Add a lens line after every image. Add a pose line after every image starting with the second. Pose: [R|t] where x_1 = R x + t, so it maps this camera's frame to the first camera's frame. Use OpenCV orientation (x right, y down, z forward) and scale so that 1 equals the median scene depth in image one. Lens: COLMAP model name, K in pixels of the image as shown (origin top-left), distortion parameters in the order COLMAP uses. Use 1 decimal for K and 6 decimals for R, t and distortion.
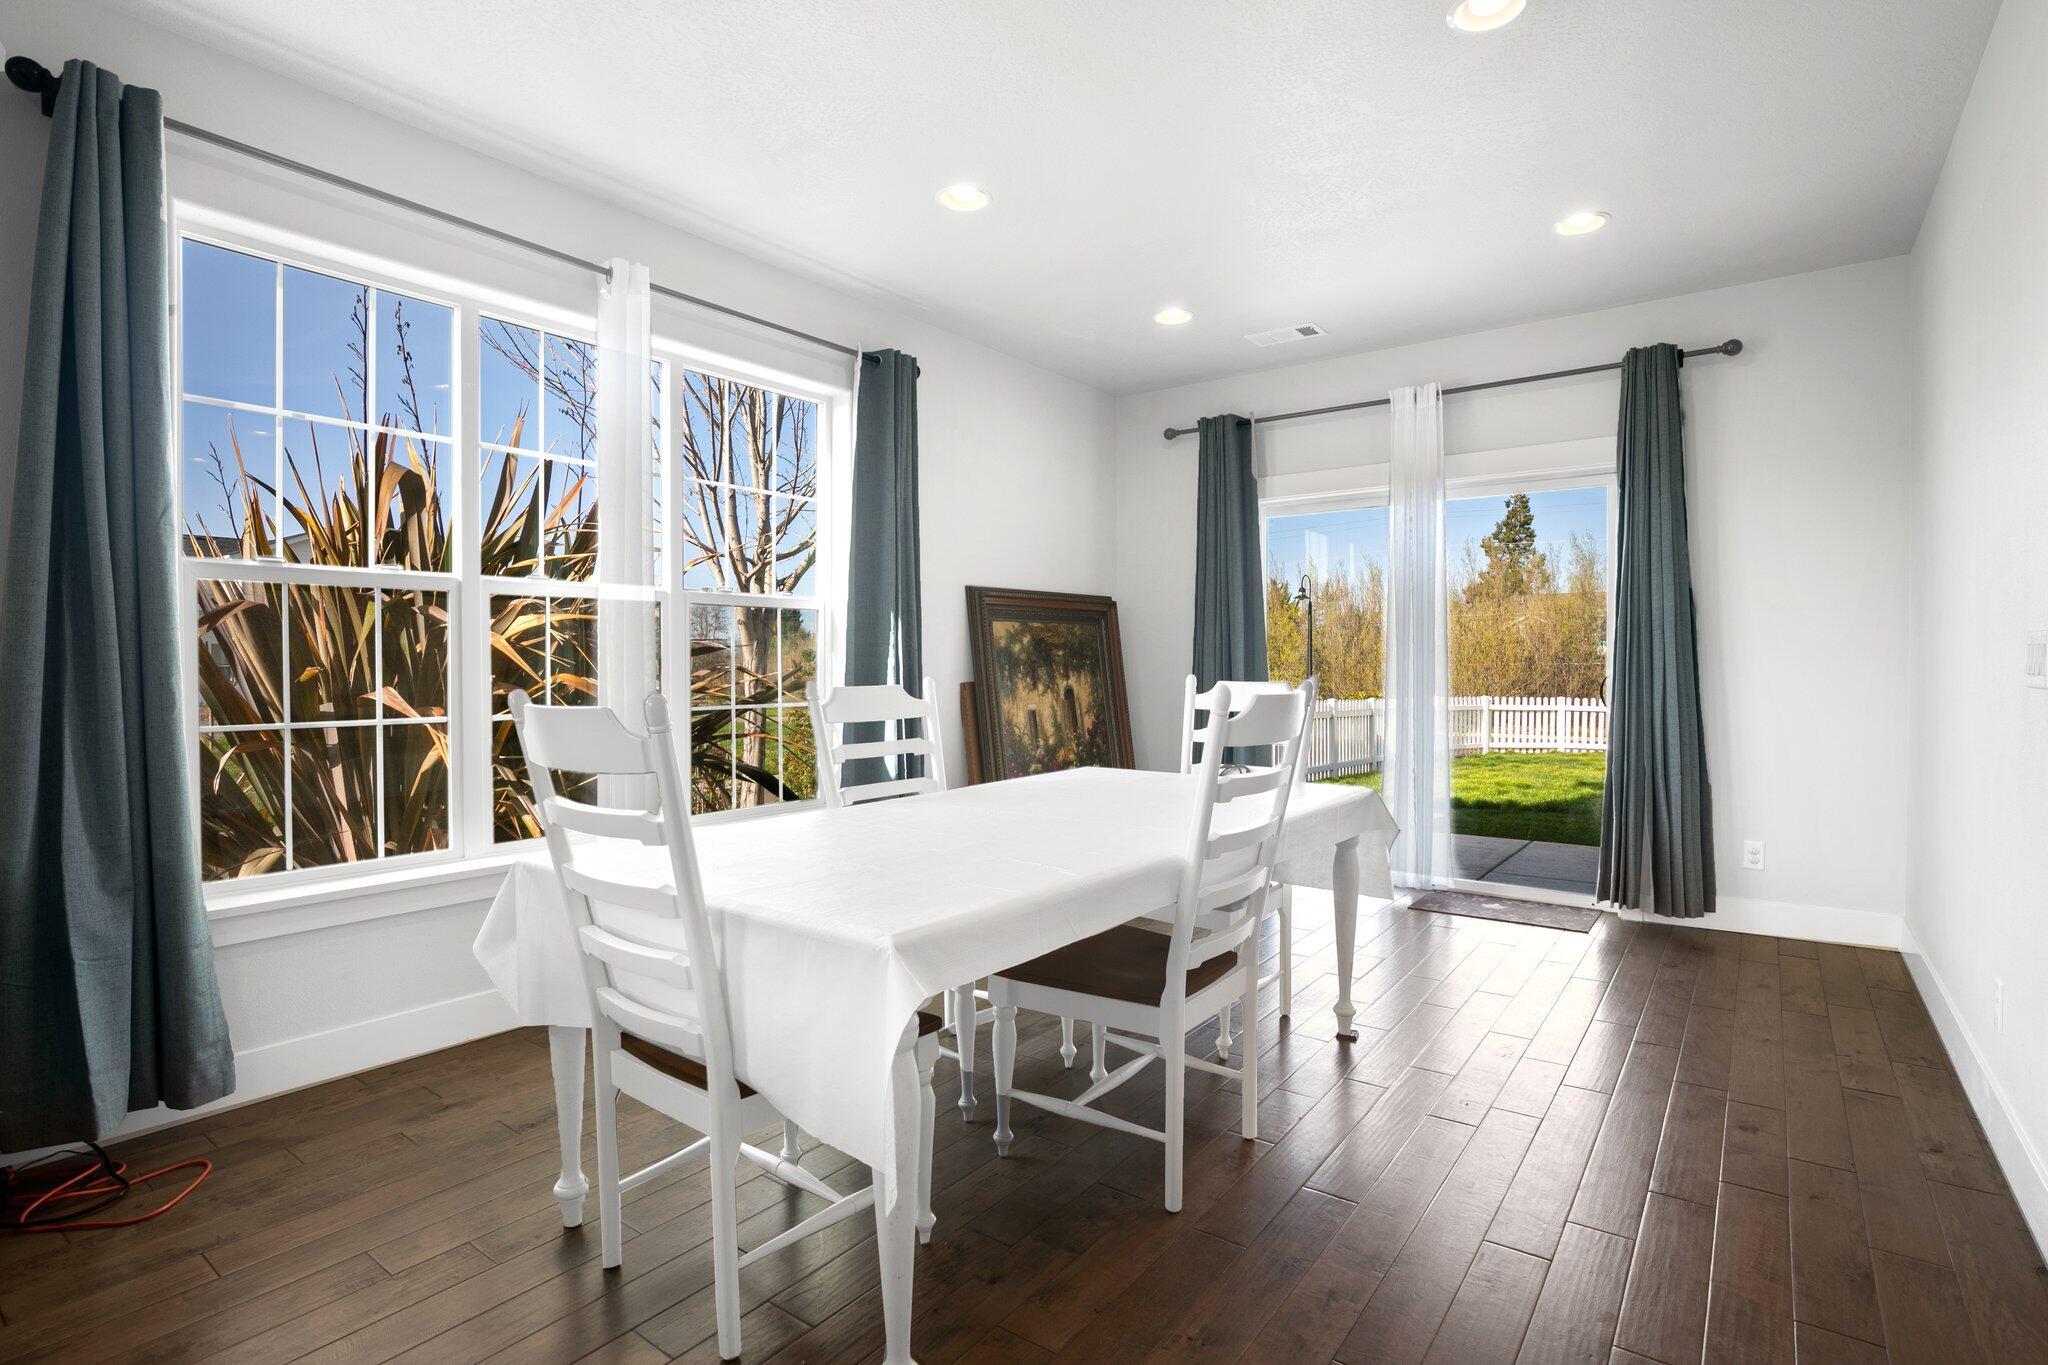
lens RADIAL K [[1022.3, 0, 1025.0], [0, 1022.3, 682.5], [0, 0, 1]] dist [-0.002732, 0.000242]
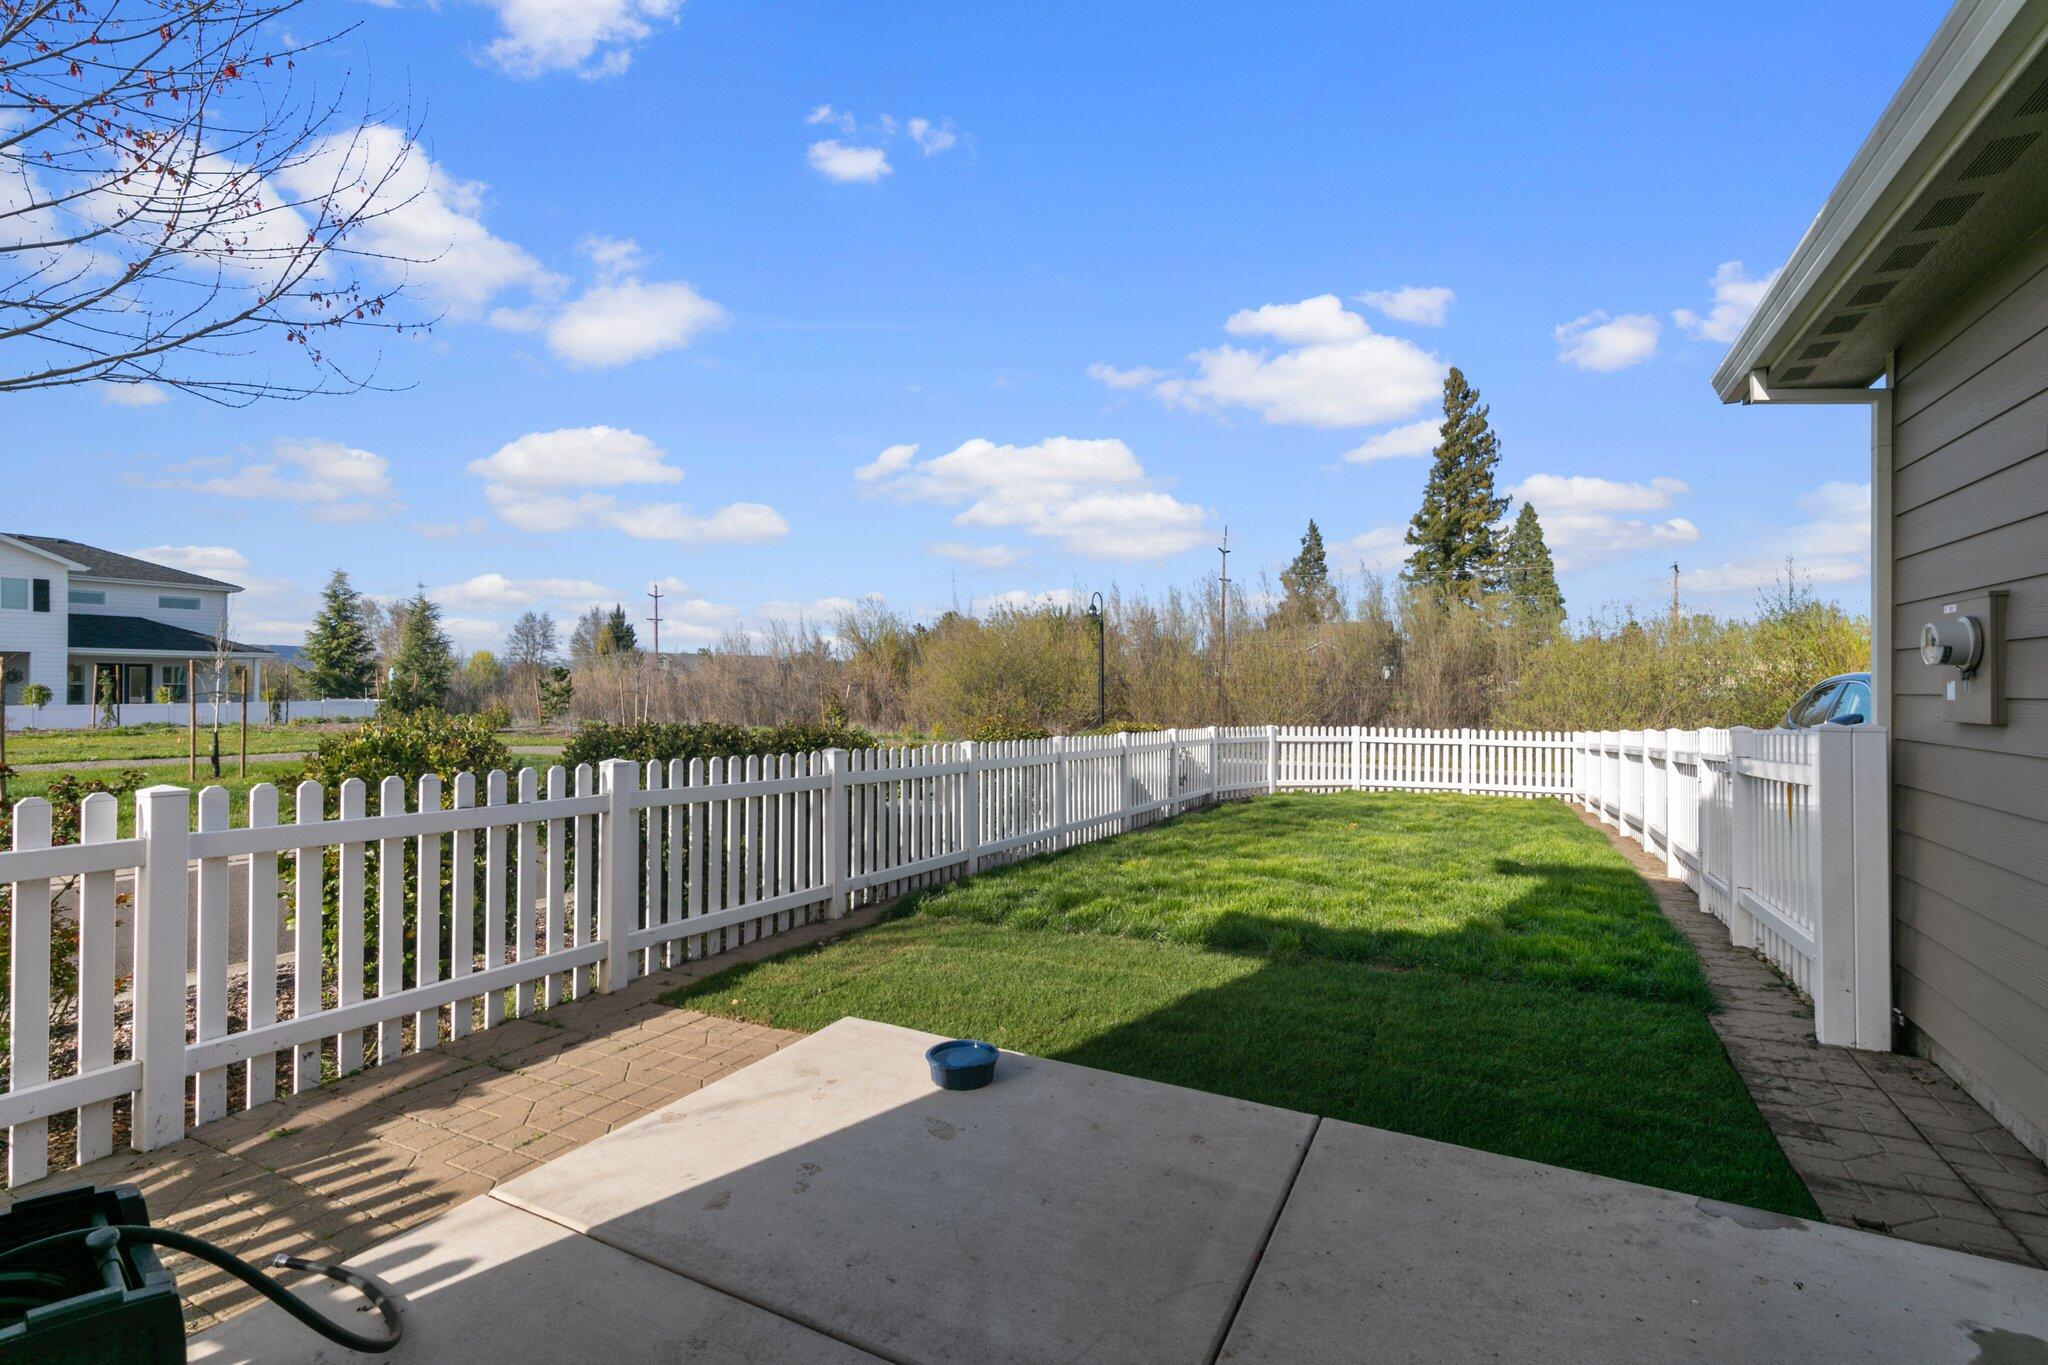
lens RADIAL K [[922.7, 0, 1020.0], [0, 922.7, 679.8], [0, 0, 1]] dist [0.006378, -0.001043]
pose [[0.990027, 0.006323, 0.140734, 0.066976], [-0.002925, 0.999699, -0.024339, -0.002306], [-0.140845, 0.023685, 0.989748, 0.133003]]
